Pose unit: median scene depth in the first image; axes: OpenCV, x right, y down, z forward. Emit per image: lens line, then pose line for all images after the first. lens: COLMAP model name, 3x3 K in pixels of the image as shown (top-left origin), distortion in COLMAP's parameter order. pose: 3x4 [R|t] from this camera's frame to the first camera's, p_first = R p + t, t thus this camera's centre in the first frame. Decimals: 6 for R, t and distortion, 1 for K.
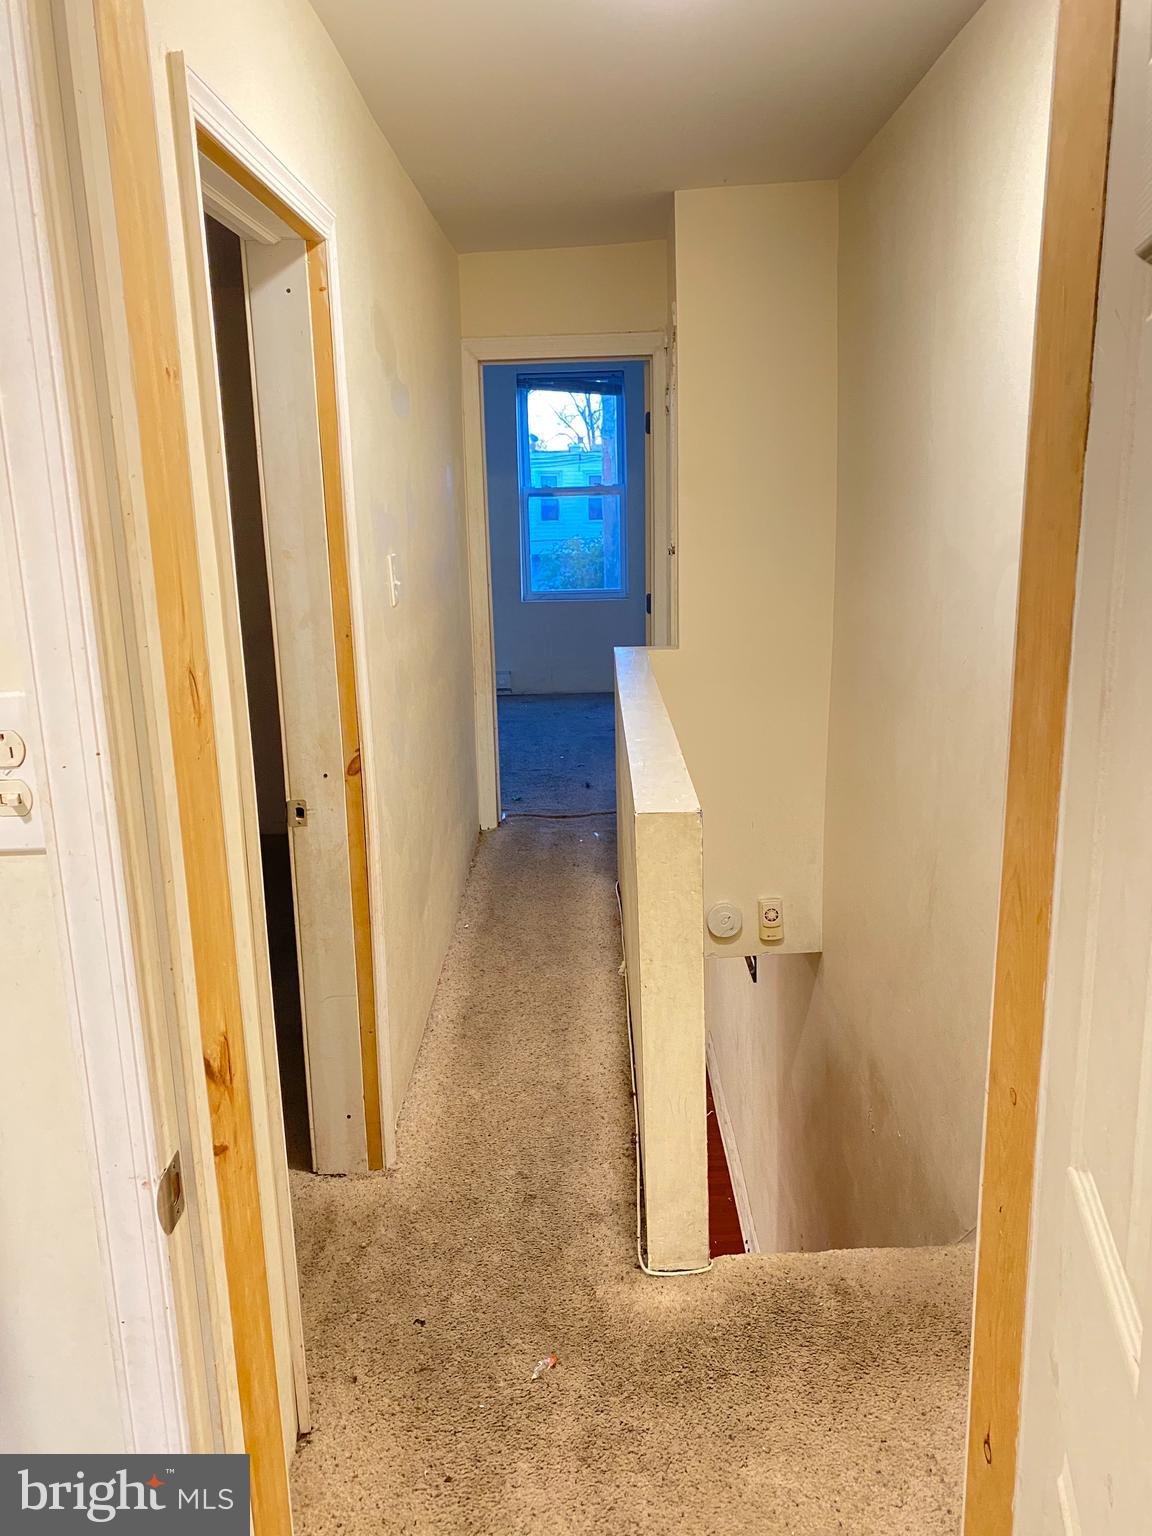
lens RADIAL K [[1161.0, 0, 576.0], [0, 1161.0, 768.0], [0, 0, 1]] dist [0.024537, -0.051663]
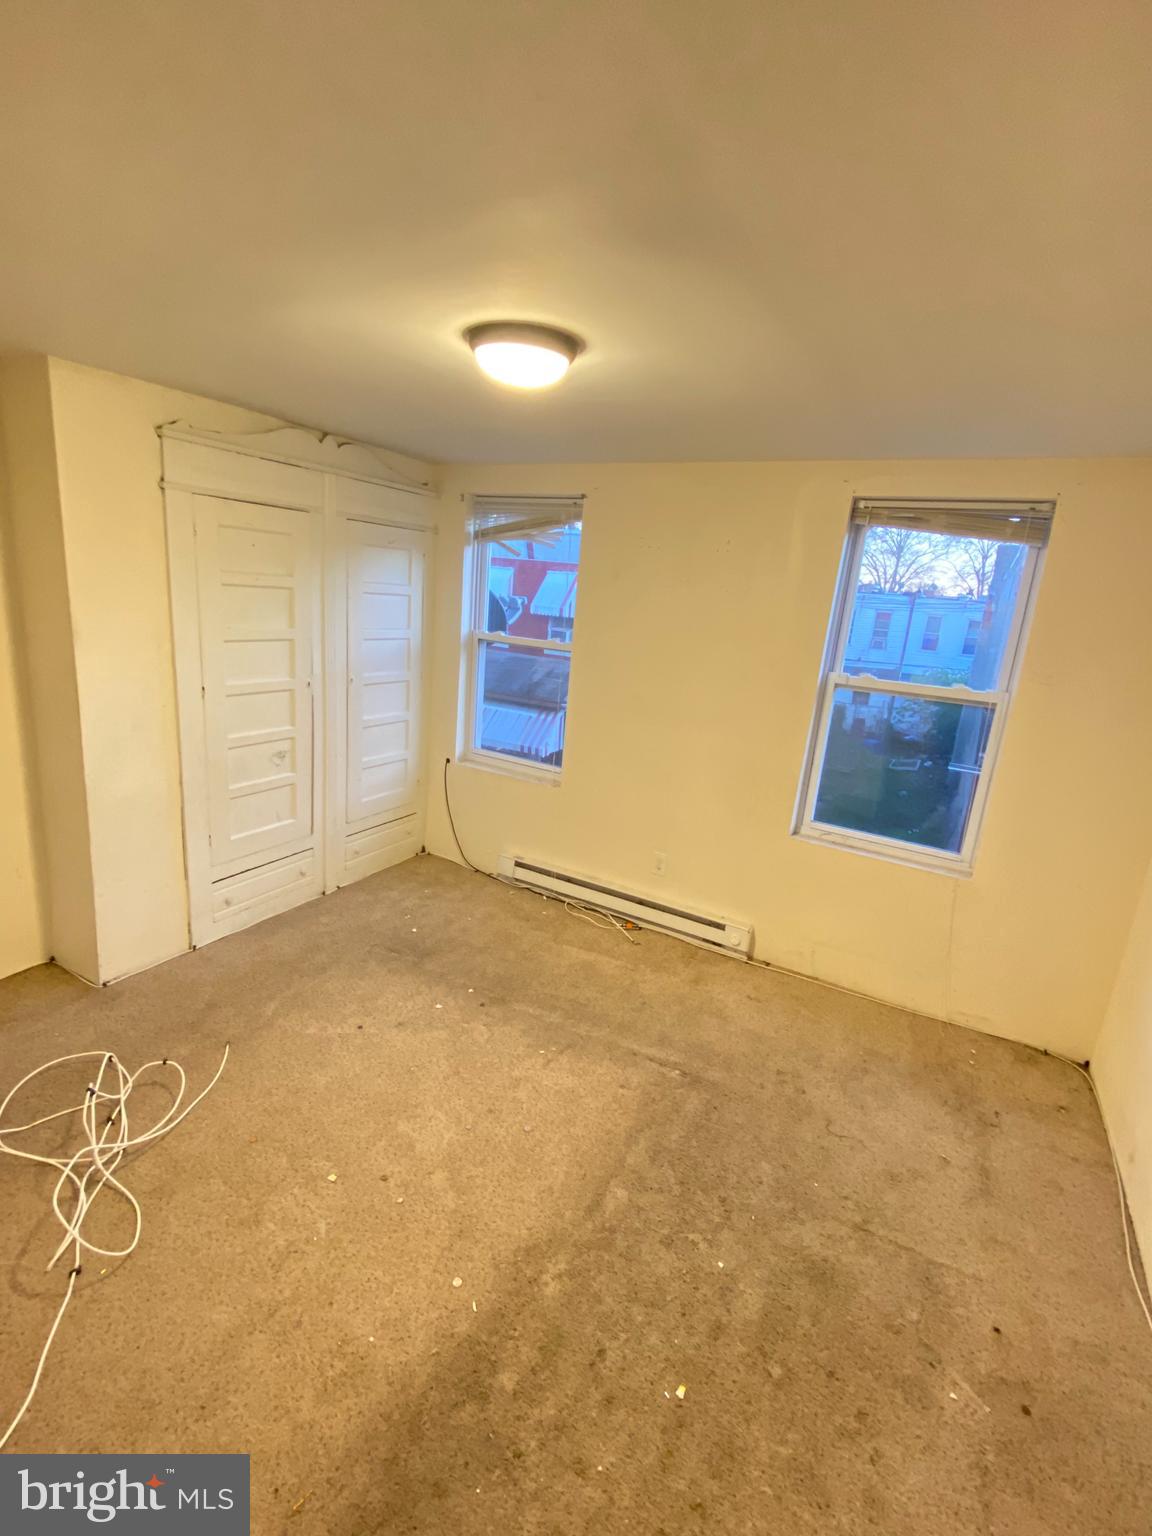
lens RADIAL K [[700.0, 0, 572.1], [0, 700.0, 757.2], [0, 0, 1]] dist [0.051961, -0.036306]
pose [[0.874259, 0.207498, -0.438880, 0.001578], [-0.215513, 0.975972, 0.032123, -0.021951], [0.435000, 0.066501, 0.897971, 0.072537]]
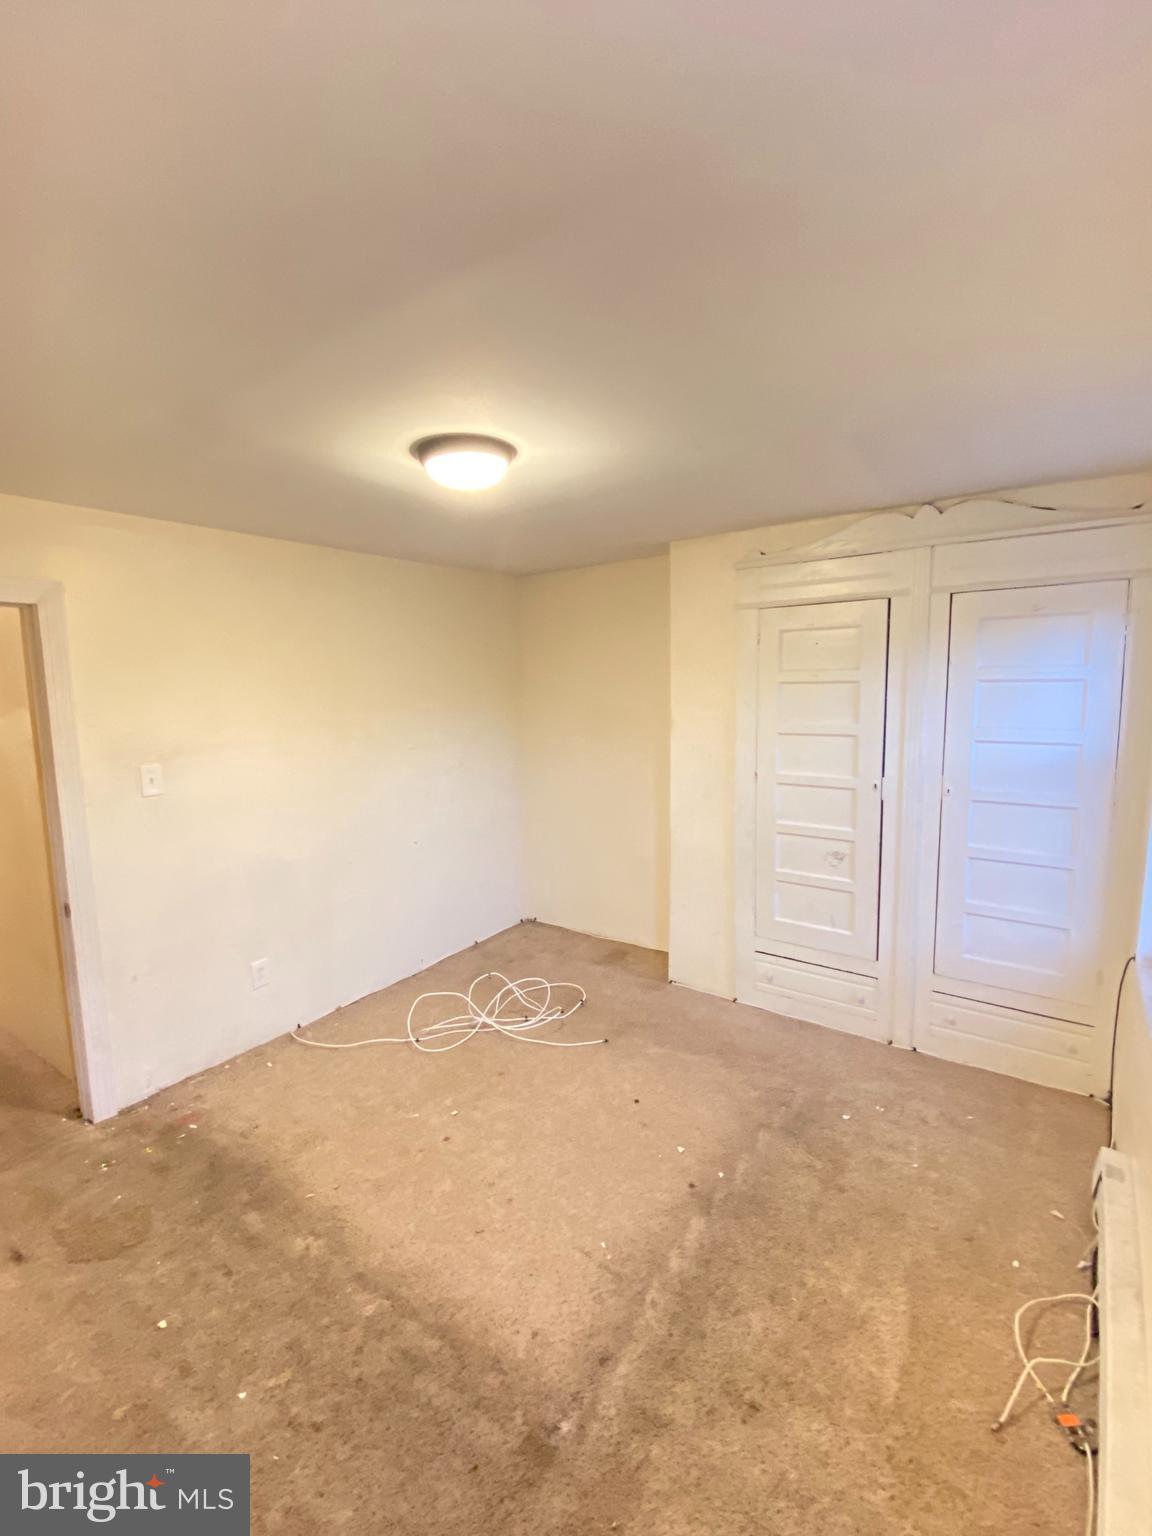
lens RADIAL K [[700.0, 0, 572.1], [0, 700.0, 757.2], [0, 0, 1]] dist [0.051961, -0.036306]
pose [[-0.574612, 0.126912, -0.808526, 0.008936], [-0.162838, 0.950424, 0.264913, -0.031883], [0.802063, 0.283881, -0.525459, 0.116996]]
